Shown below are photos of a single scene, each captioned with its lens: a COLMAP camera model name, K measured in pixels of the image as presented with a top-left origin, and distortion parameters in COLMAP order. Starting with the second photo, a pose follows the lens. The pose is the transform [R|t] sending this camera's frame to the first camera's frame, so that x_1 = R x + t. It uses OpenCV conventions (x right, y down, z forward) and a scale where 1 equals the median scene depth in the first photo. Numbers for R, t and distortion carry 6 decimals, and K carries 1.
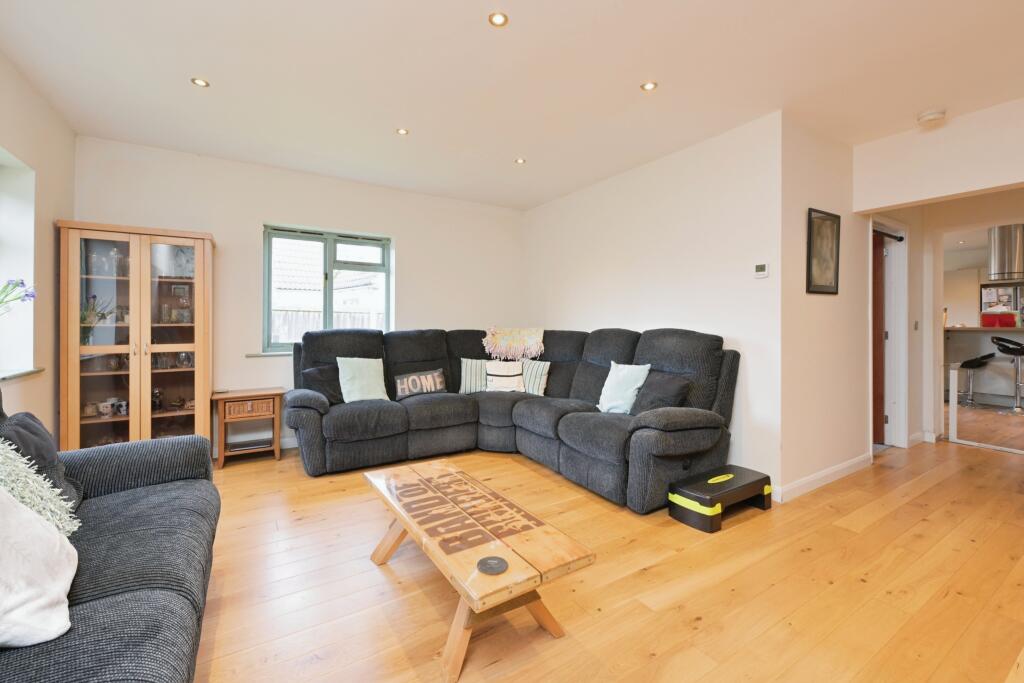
lens RADIAL K [[427.3, 0, 510.4], [0, 427.3, 327.0], [0, 0, 1]] dist [-0.001239, -0.000175]
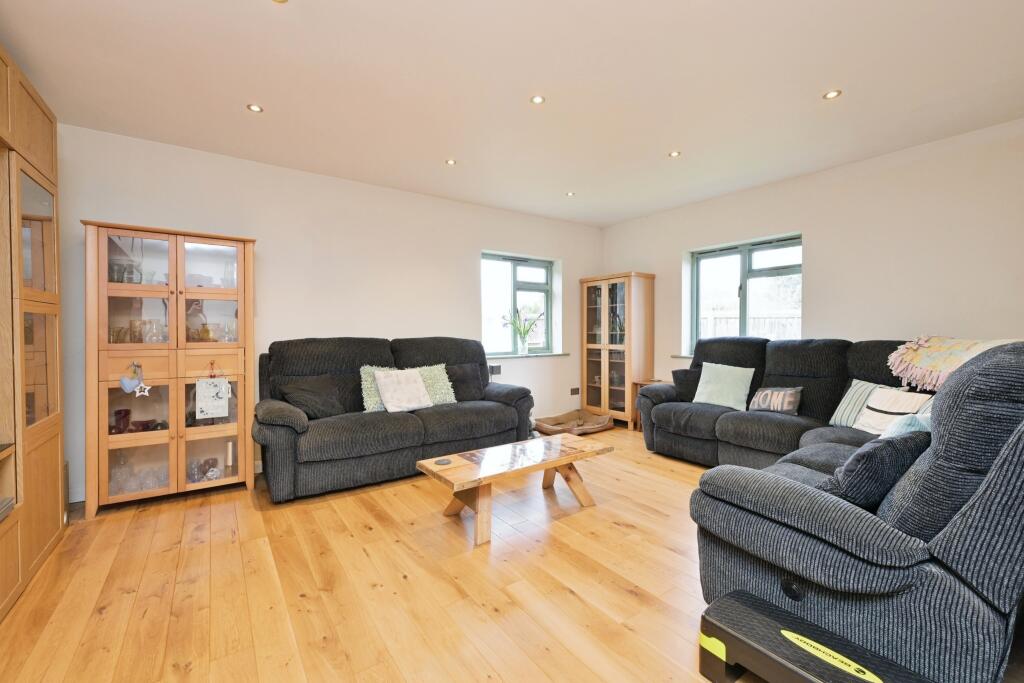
lens RADIAL K [[415.6, 0, 512.7], [0, 415.6, 353.1], [0, 0, 1]] dist [-0.001277, -0.000159]
pose [[0.069630, 0.051155, -0.996260, 1.118265], [-0.008316, 0.998679, 0.050698, -0.006026], [0.997538, 0.004755, 0.069963, 0.749354]]
